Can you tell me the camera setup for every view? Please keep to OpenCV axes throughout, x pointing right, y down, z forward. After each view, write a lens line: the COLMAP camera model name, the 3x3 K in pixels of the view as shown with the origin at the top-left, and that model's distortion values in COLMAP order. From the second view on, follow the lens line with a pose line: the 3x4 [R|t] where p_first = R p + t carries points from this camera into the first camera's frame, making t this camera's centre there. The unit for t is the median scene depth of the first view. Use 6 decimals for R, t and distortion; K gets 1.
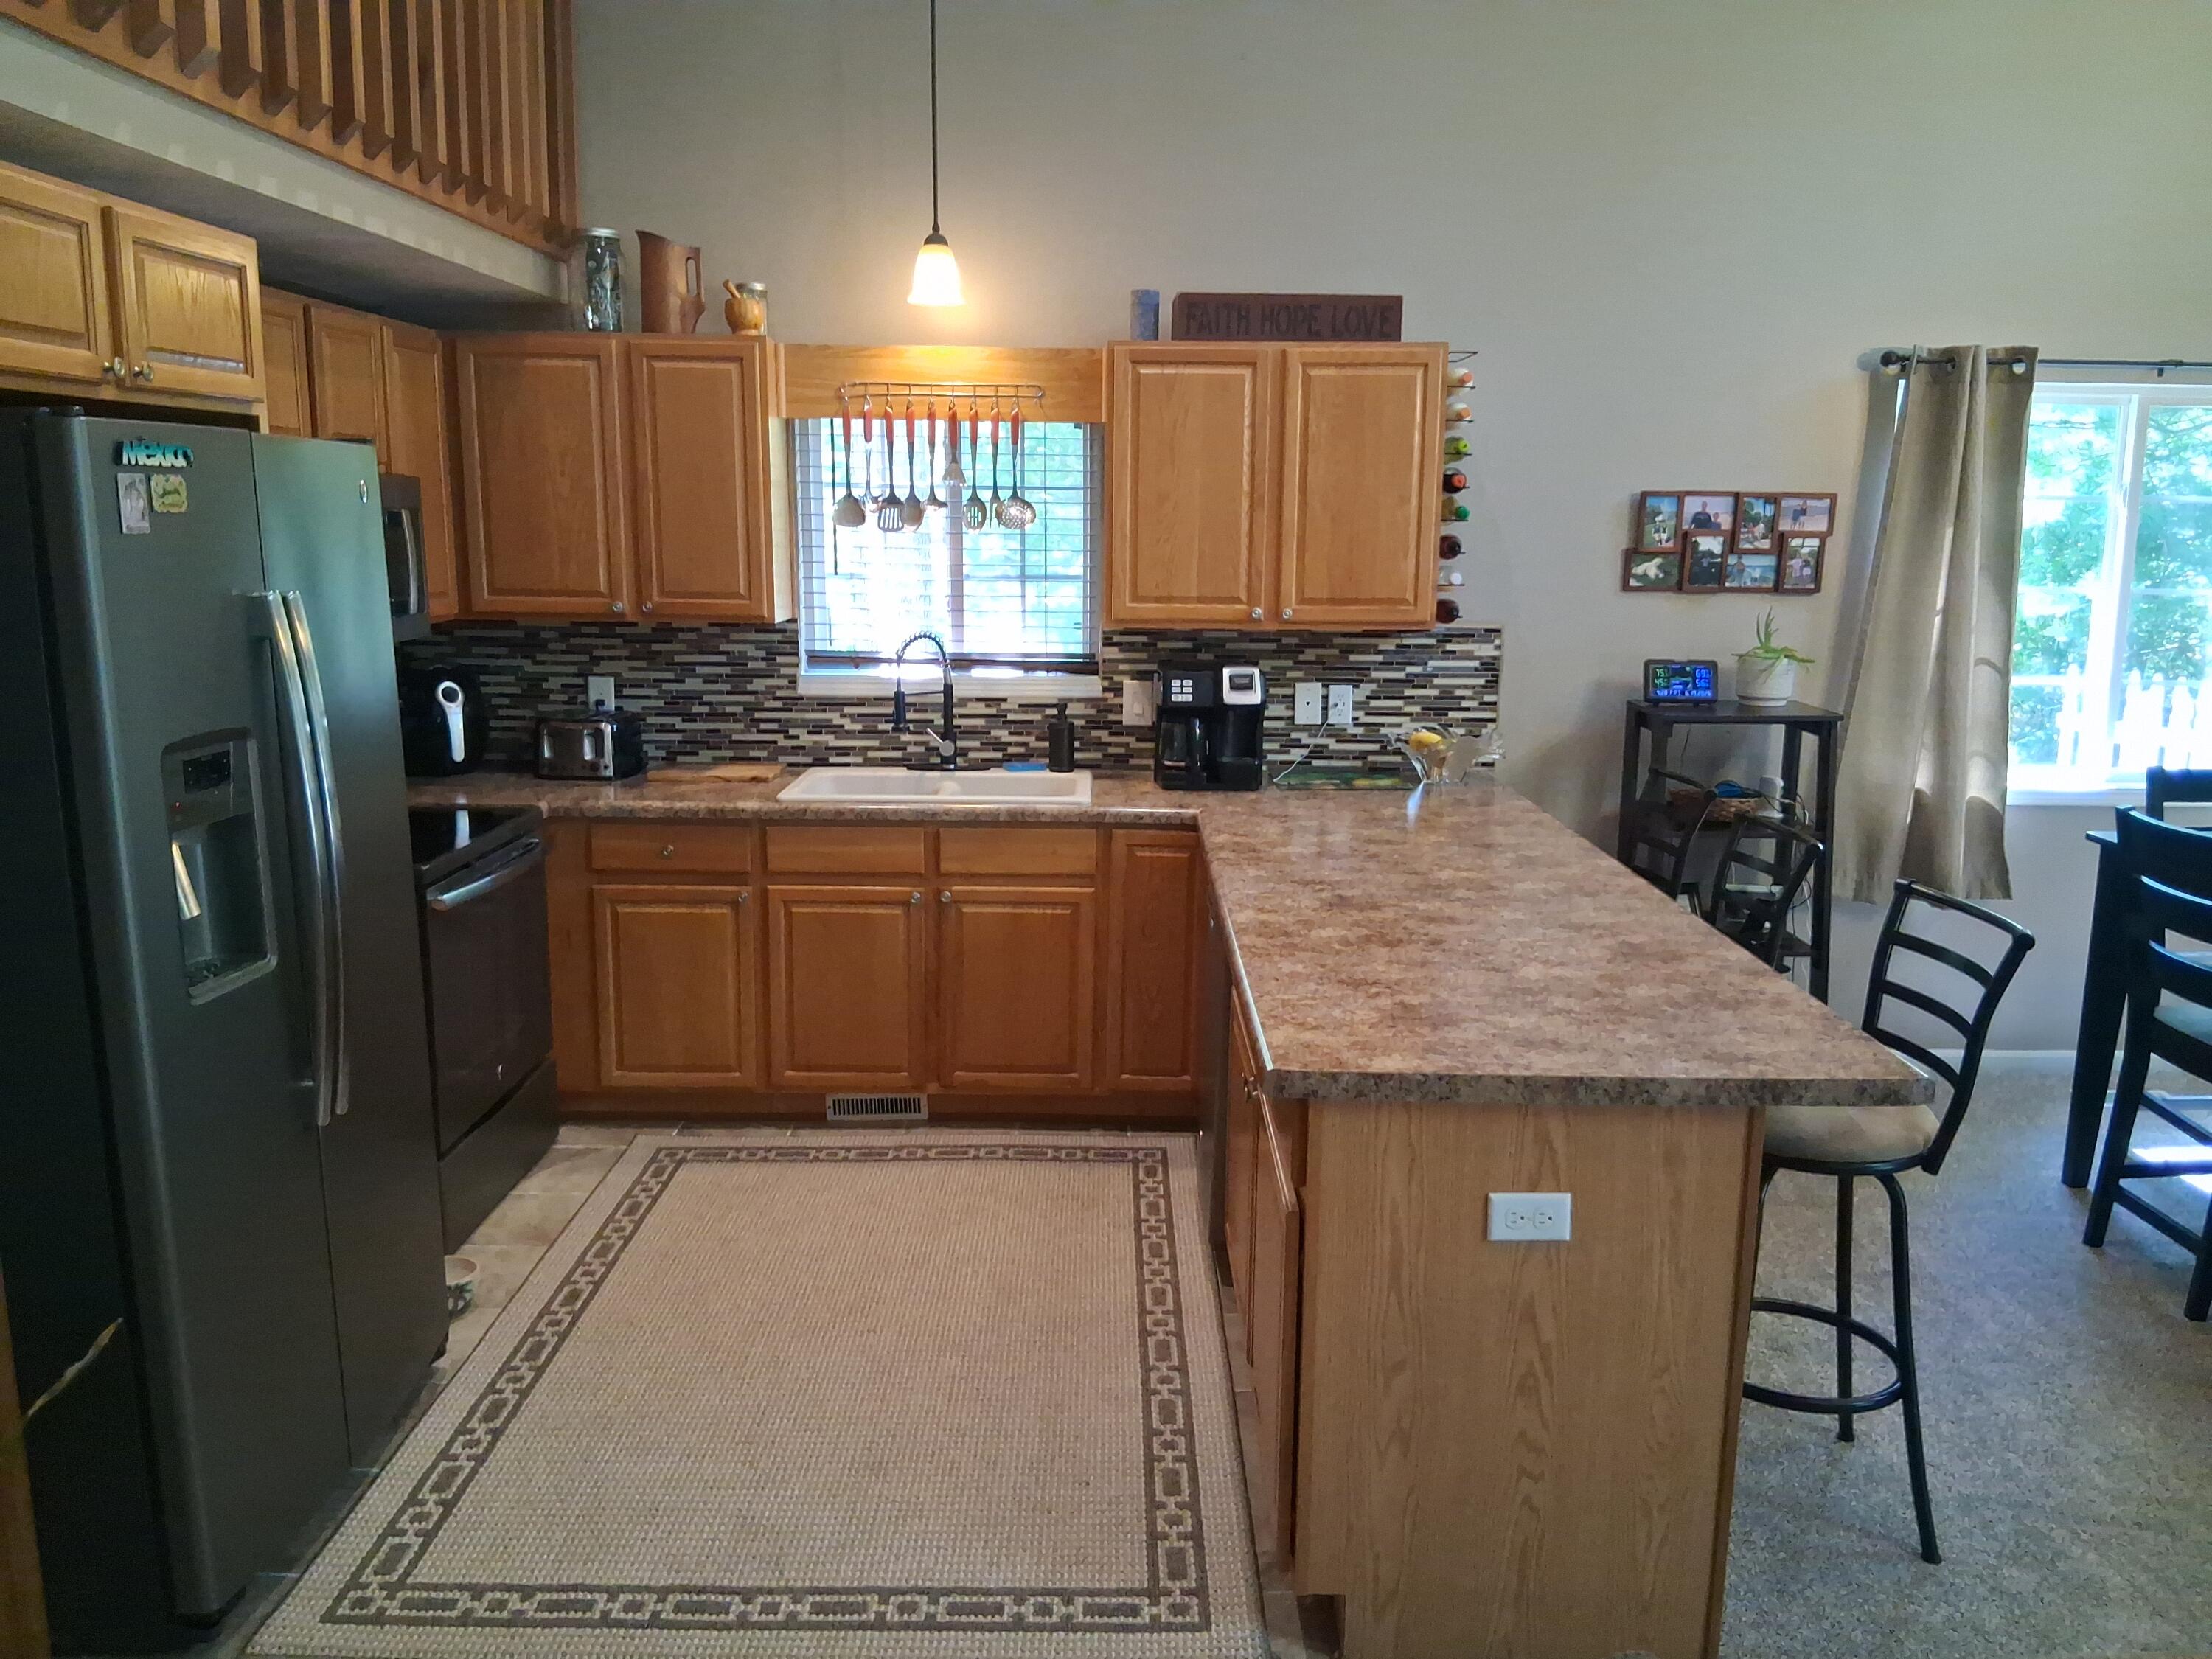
lens RADIAL K [[1672.7, 0, 1106.0], [0, 1672.7, 829.5], [0, 0, 1]] dist [0.130153, -0.234066]
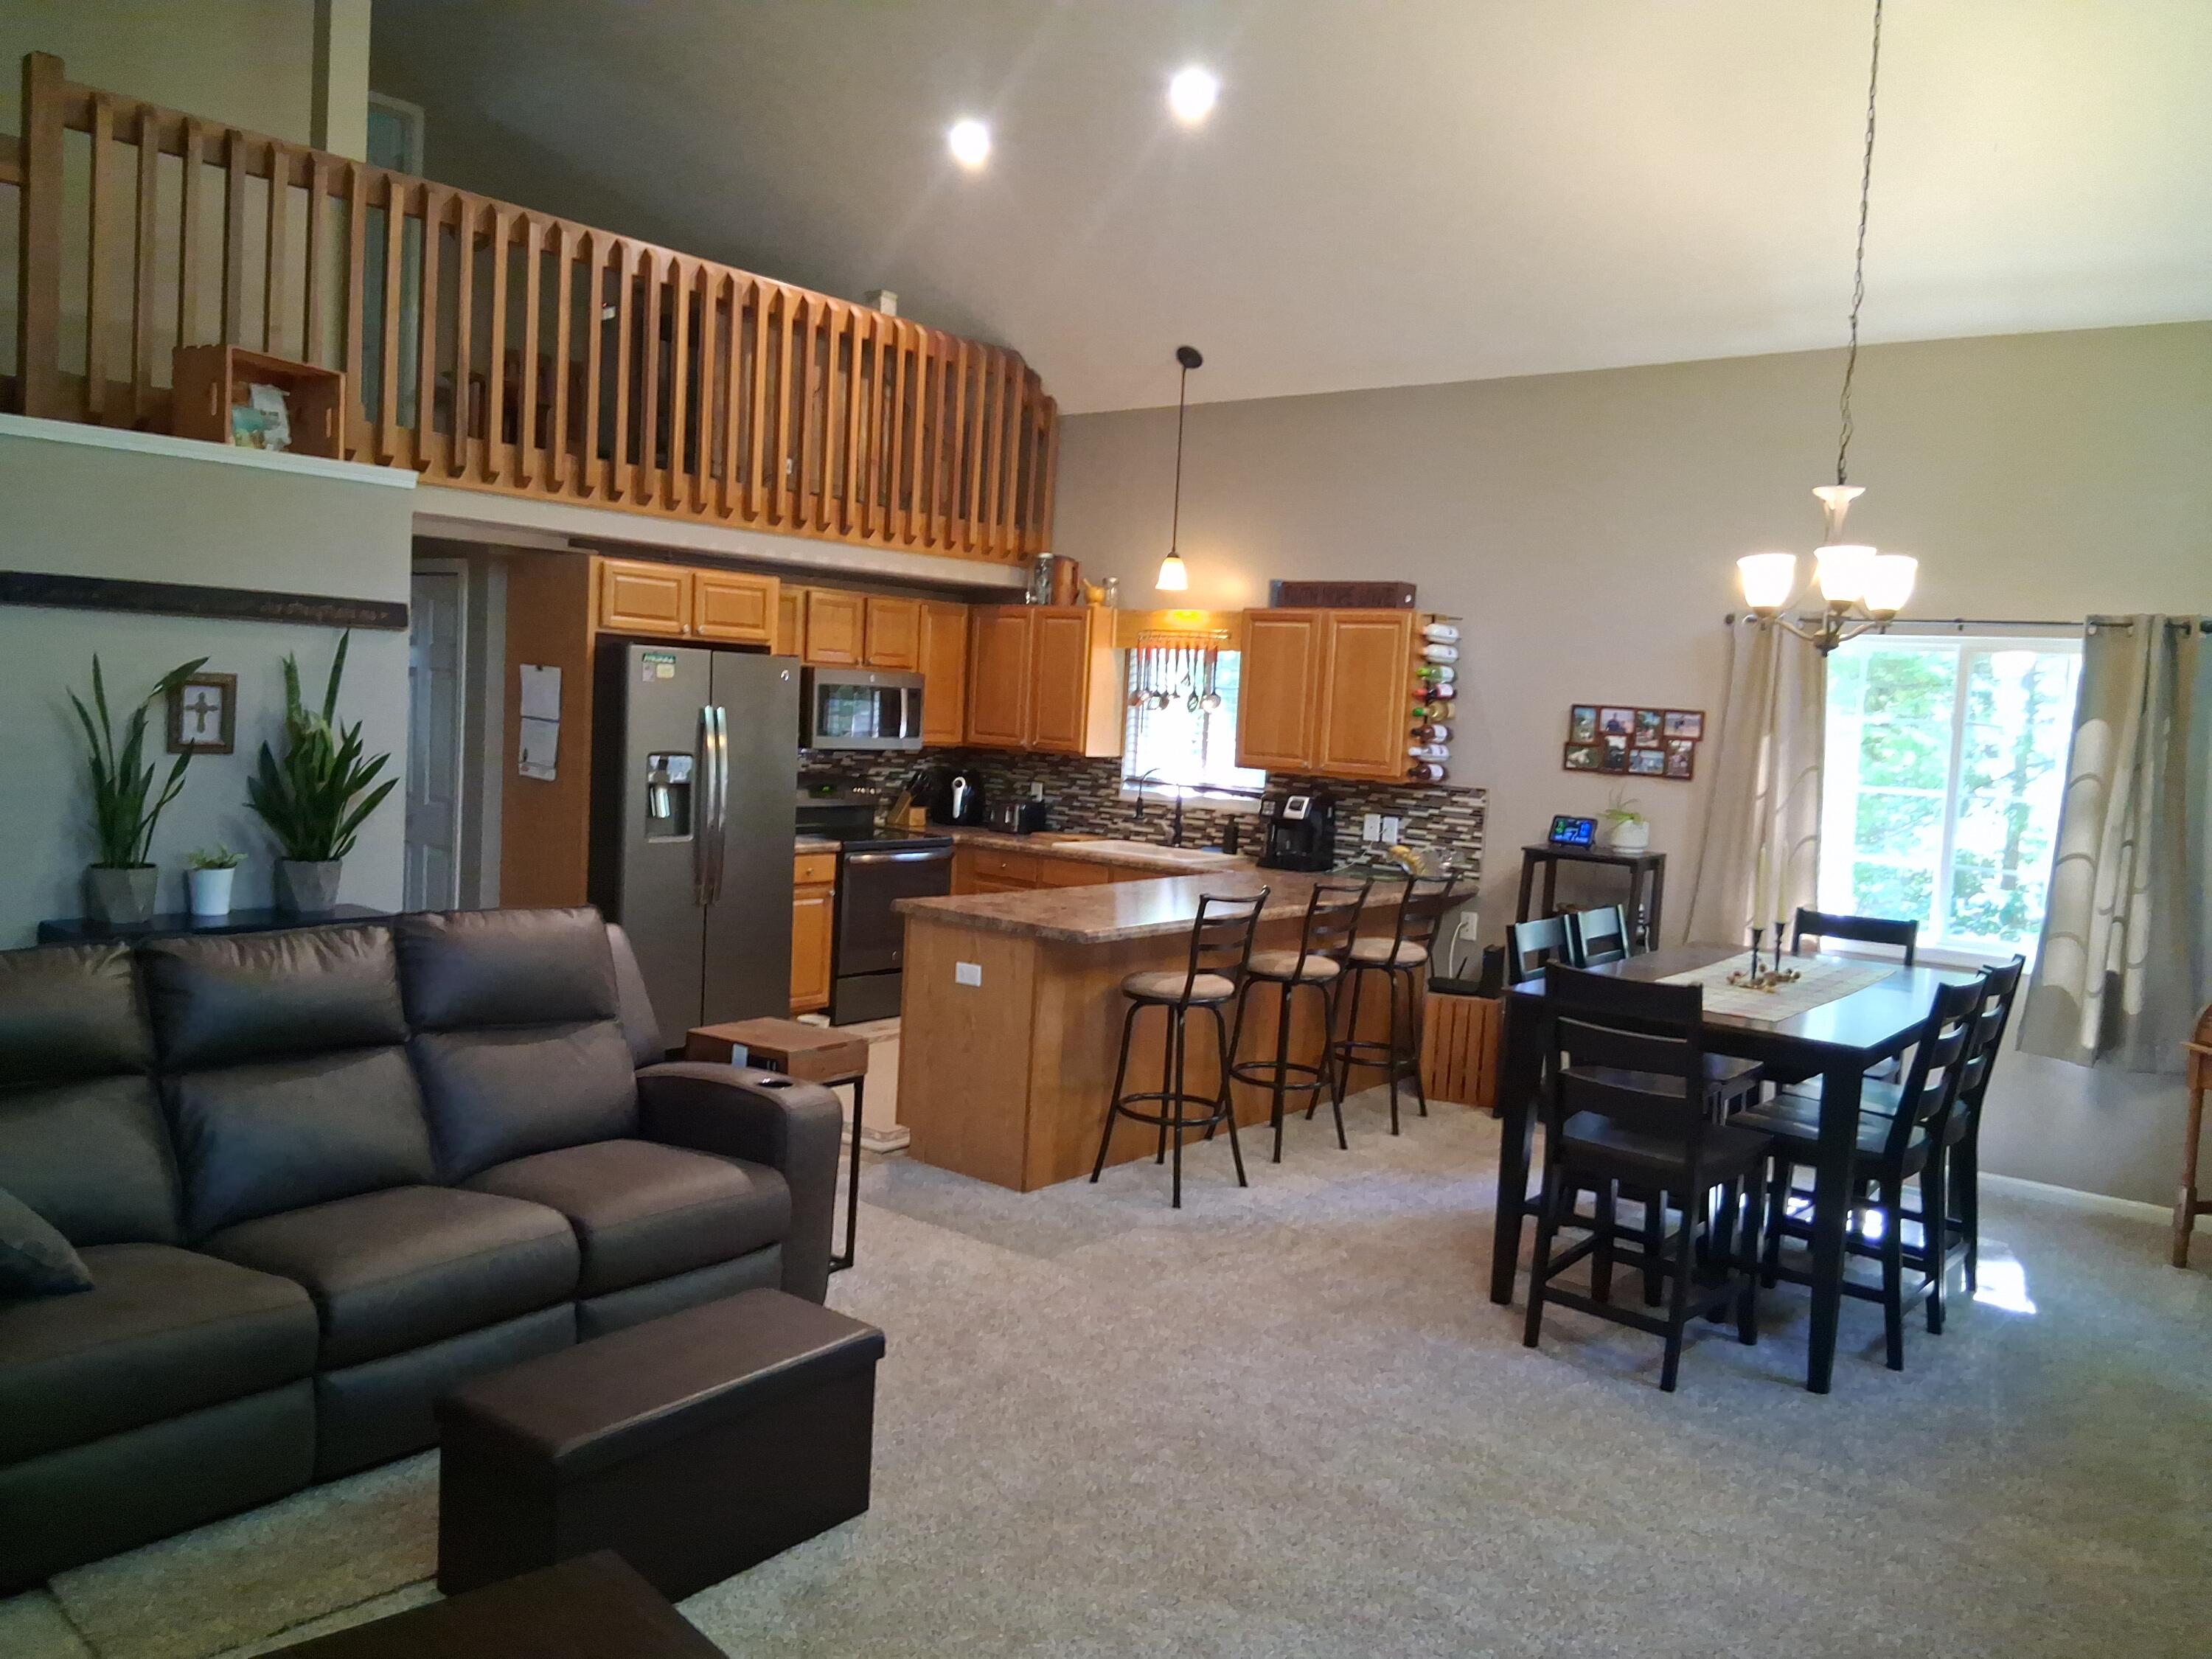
lens RADIAL K [[1666.2, 0, 1106.0], [0, 1666.2, 829.5], [0, 0, 1]] dist [0.125666, -0.232843]
pose [[0.781019, 0.082452, -0.619041, 0.920265], [-0.158958, 0.984845, -0.069377, 0.077408], [0.603939, 0.152586, 0.782288, -0.391318]]
